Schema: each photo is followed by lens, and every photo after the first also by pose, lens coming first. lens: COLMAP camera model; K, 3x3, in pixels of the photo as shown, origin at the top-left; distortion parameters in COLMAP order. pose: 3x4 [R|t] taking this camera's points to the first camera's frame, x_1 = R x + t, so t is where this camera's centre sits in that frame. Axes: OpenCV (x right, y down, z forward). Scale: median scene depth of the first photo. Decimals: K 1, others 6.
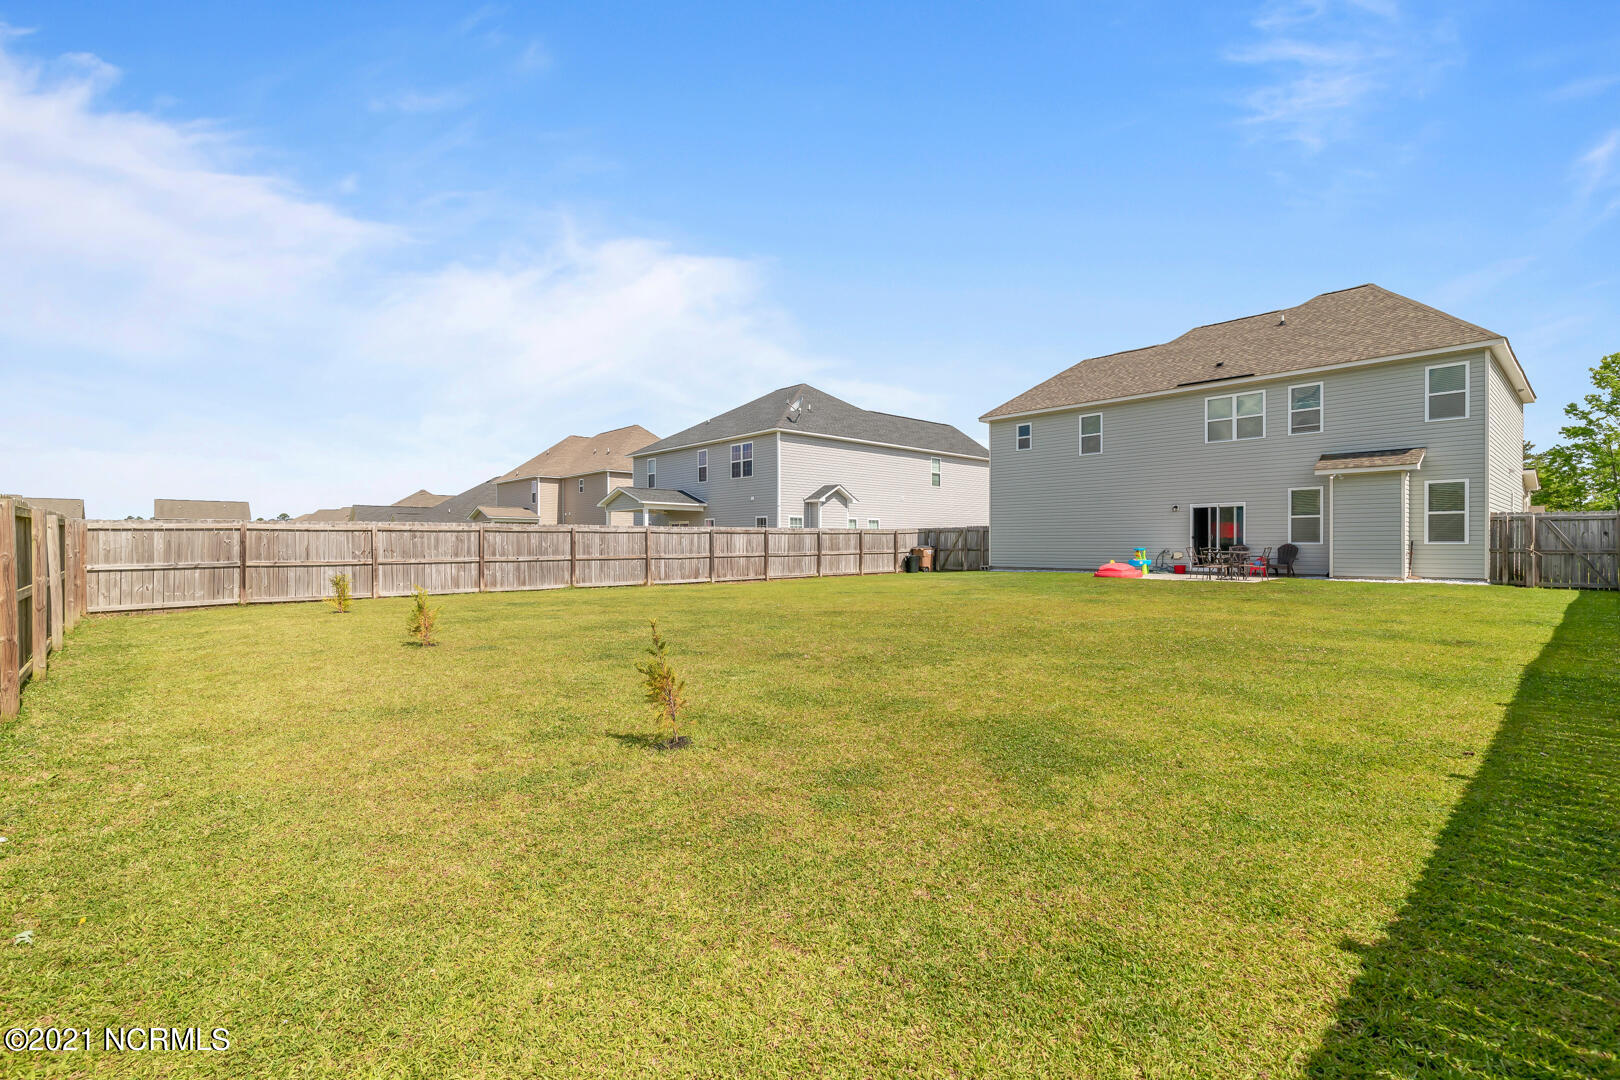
lens RADIAL K [[722.1, 0, 829.0], [0, 722.1, 545.8], [0, 0, 1]] dist [0.011904, -0.005283]
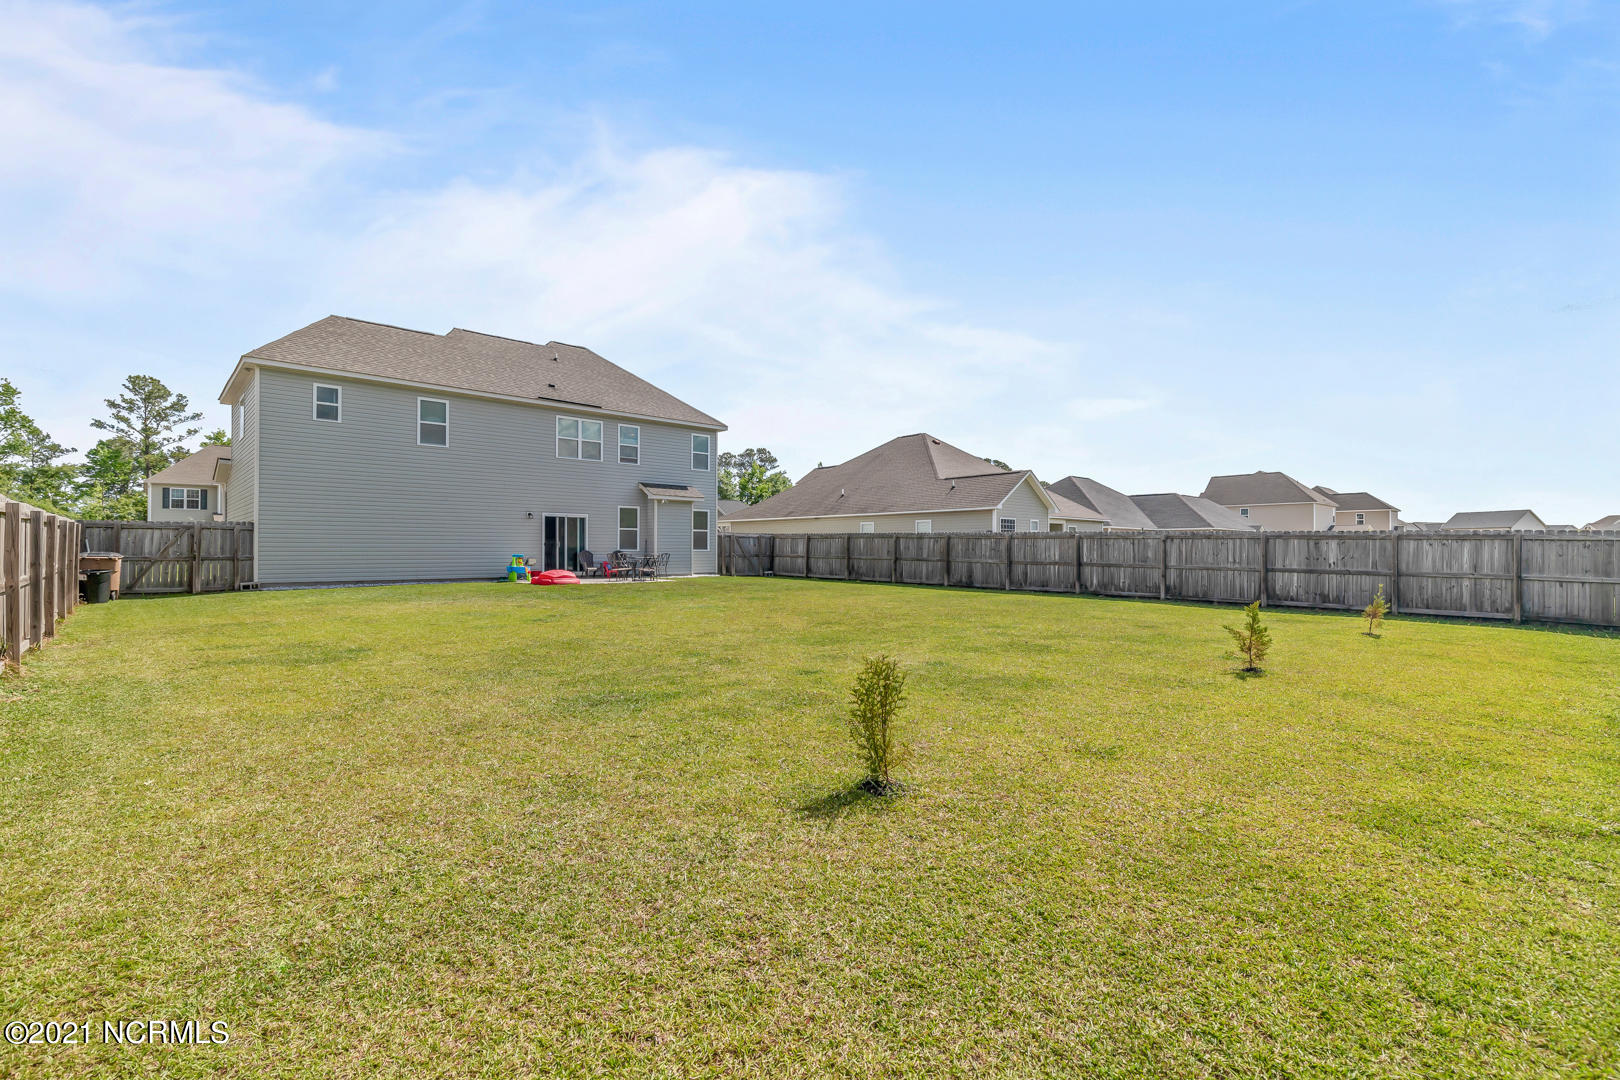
lens RADIAL K [[722.1, 0, 829.0], [0, 722.1, 545.8], [0, 0, 1]] dist [0.011904, -0.005283]
pose [[-0.010798, 0.006998, 0.999917, -0.553251], [0.000258, 0.999975, -0.006995, -0.001674], [-0.999942, 0.000182, -0.010800, 0.594878]]
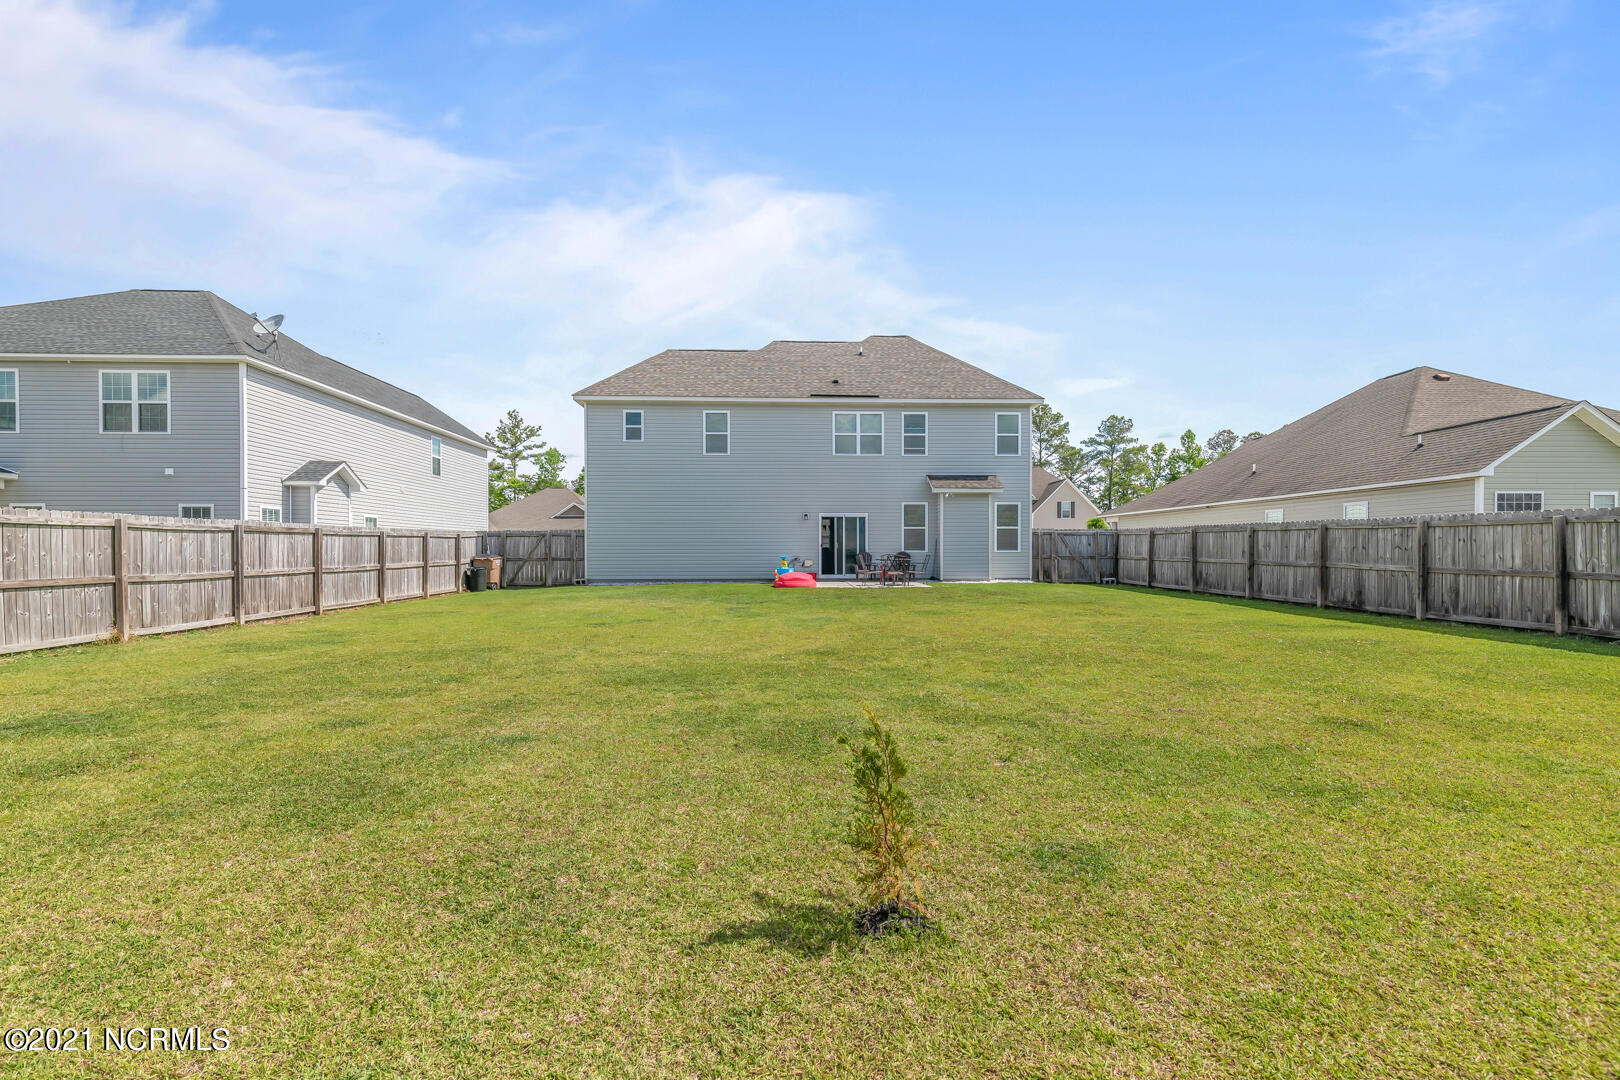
lens RADIAL K [[742.6, 0, 807.5], [0, 742.6, 556.5], [0, 0, 1]] dist [0.004419, -0.000495]
pose [[0.647228, -0.004788, 0.762281, -0.311482], [0.003227, 0.999989, 0.003540, 0.000012], [-0.762289, 0.000169, 0.647236, 0.332653]]
